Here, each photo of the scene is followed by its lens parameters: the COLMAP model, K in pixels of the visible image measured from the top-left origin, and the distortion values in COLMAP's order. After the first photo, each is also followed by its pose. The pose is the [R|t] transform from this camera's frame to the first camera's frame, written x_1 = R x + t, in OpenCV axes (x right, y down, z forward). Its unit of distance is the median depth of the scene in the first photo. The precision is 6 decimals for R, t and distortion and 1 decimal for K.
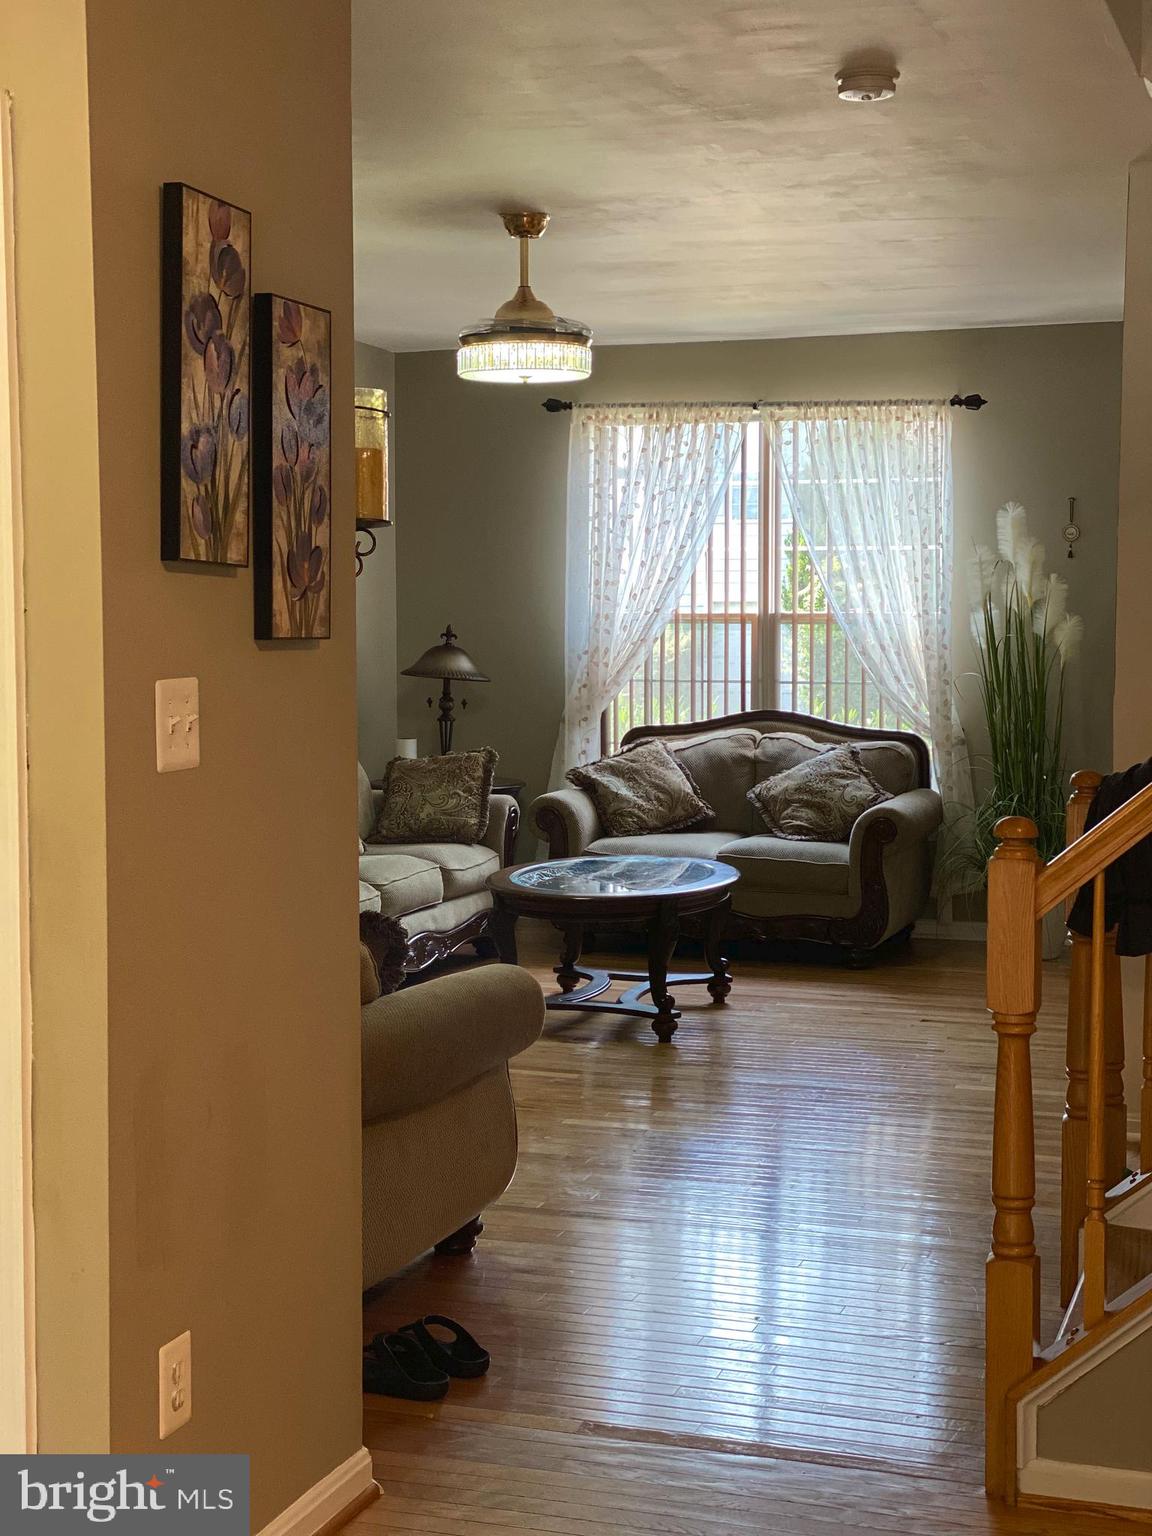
lens RADIAL K [[2298.8, 0, 576.8], [0, 2298.8, 773.2], [0, 0, 1]] dist [0.122374, 0.000000]
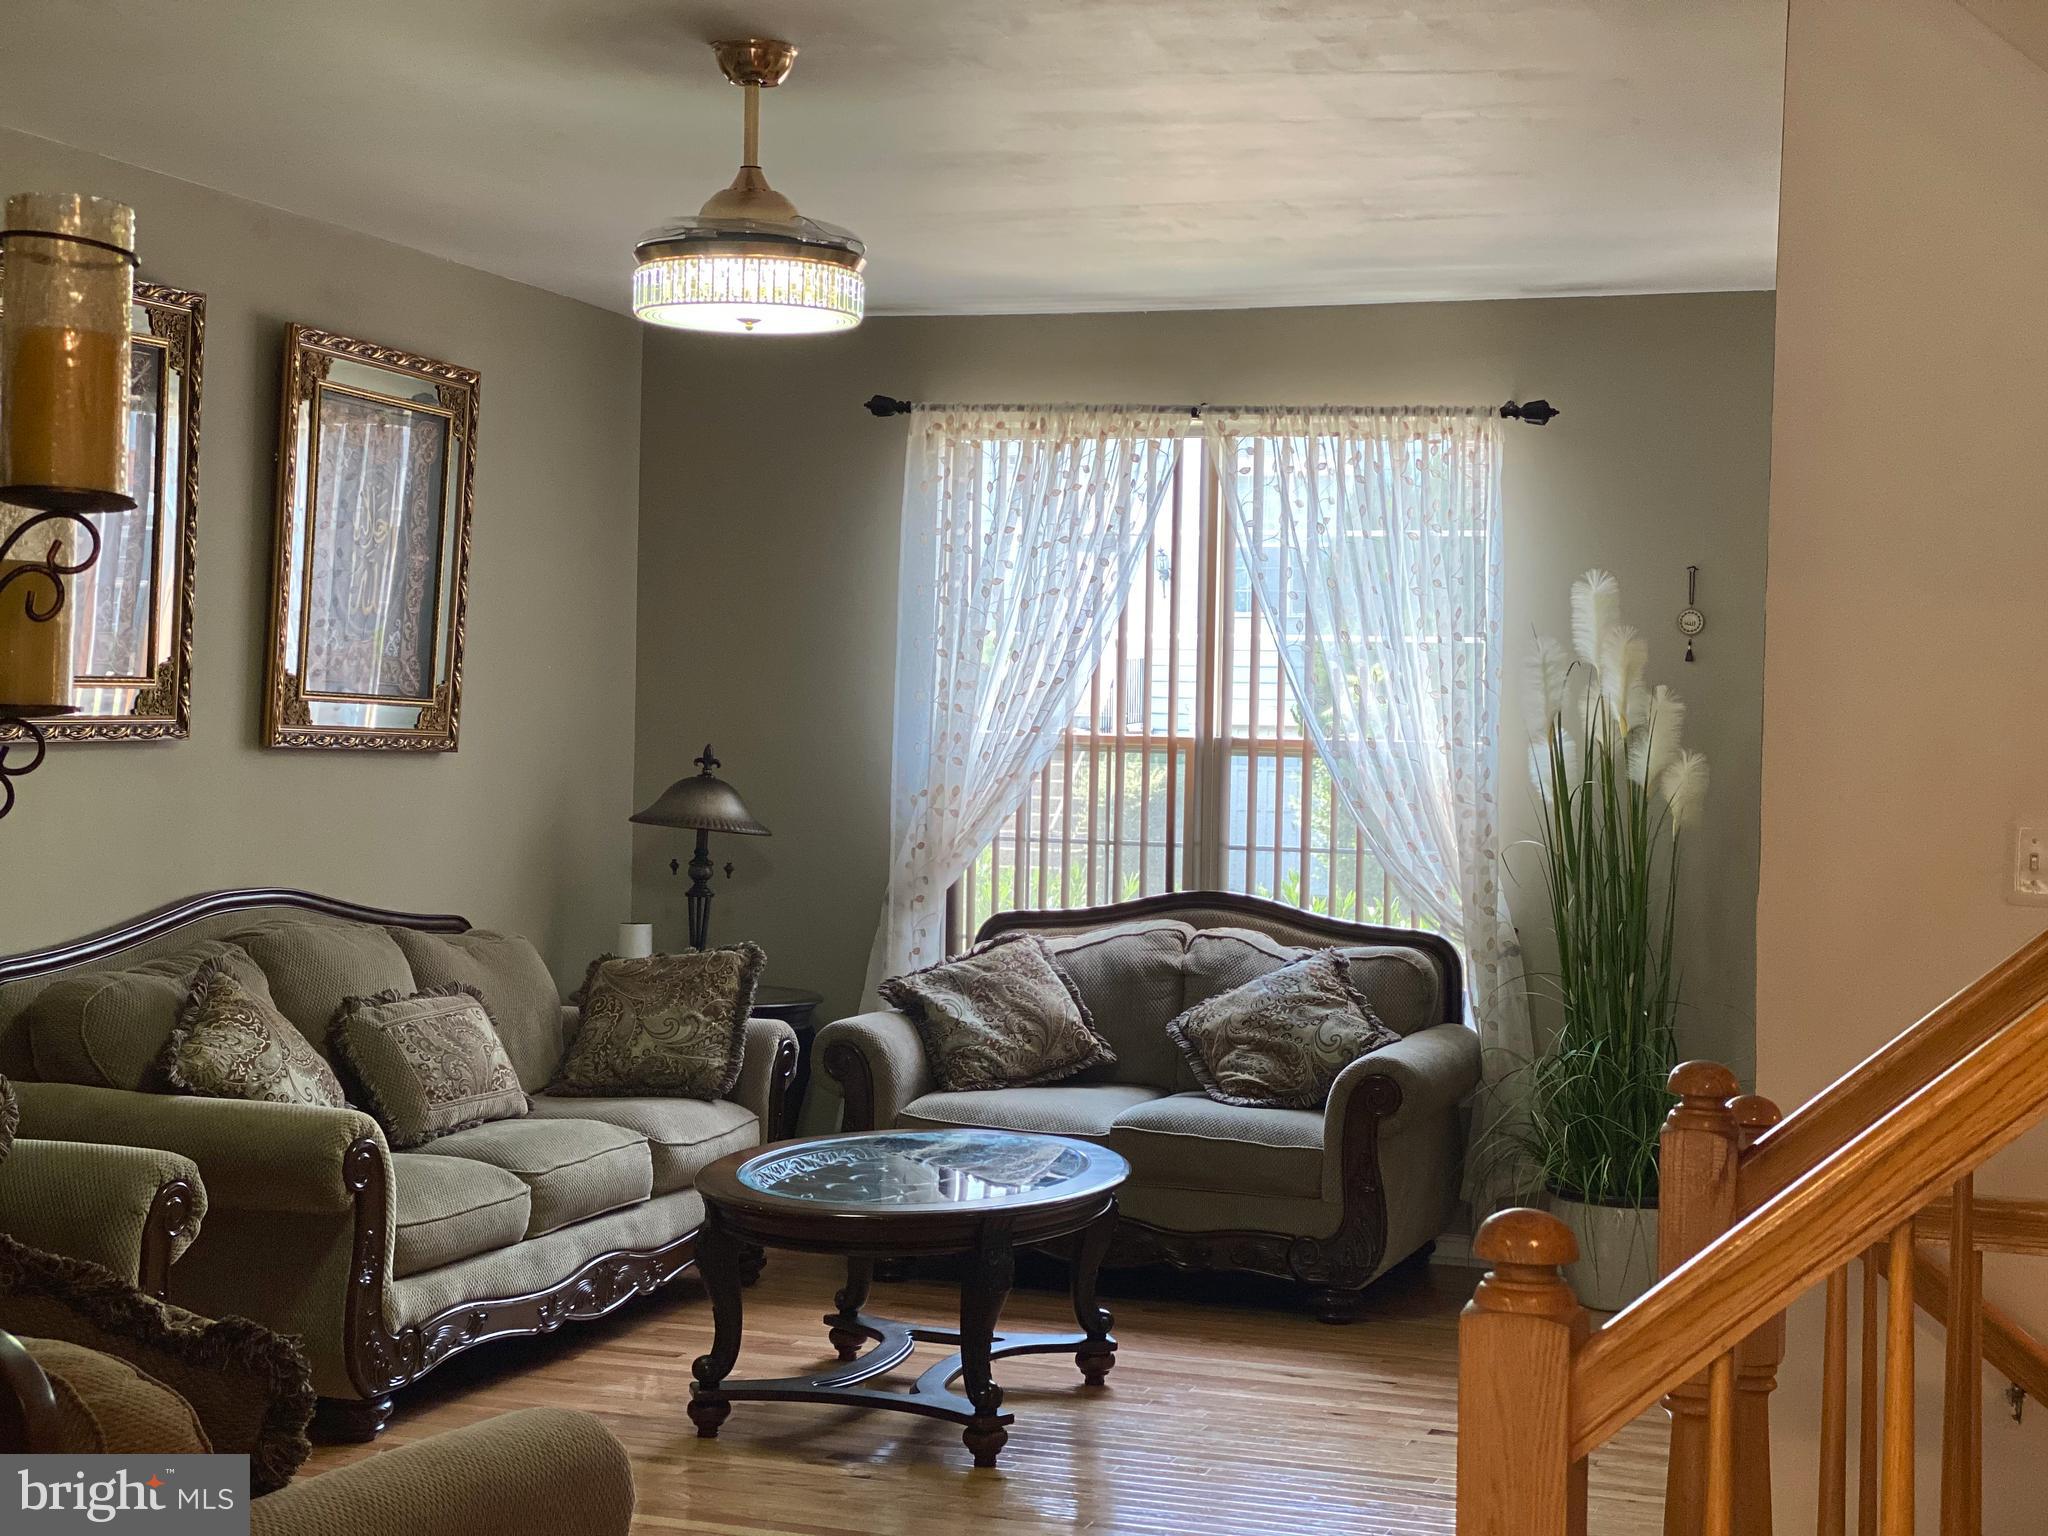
lens RADIAL K [[3065.1, 0, 1024.7], [0, 3065.1, 760.5], [0, 0, 1]] dist [0.122374, 0.000000]
pose [[0.999724, 0.022757, -0.005873, 0.039460], [-0.023077, 0.997825, -0.061742, -0.010746], [0.004455, 0.061860, 0.998075, 0.170088]]
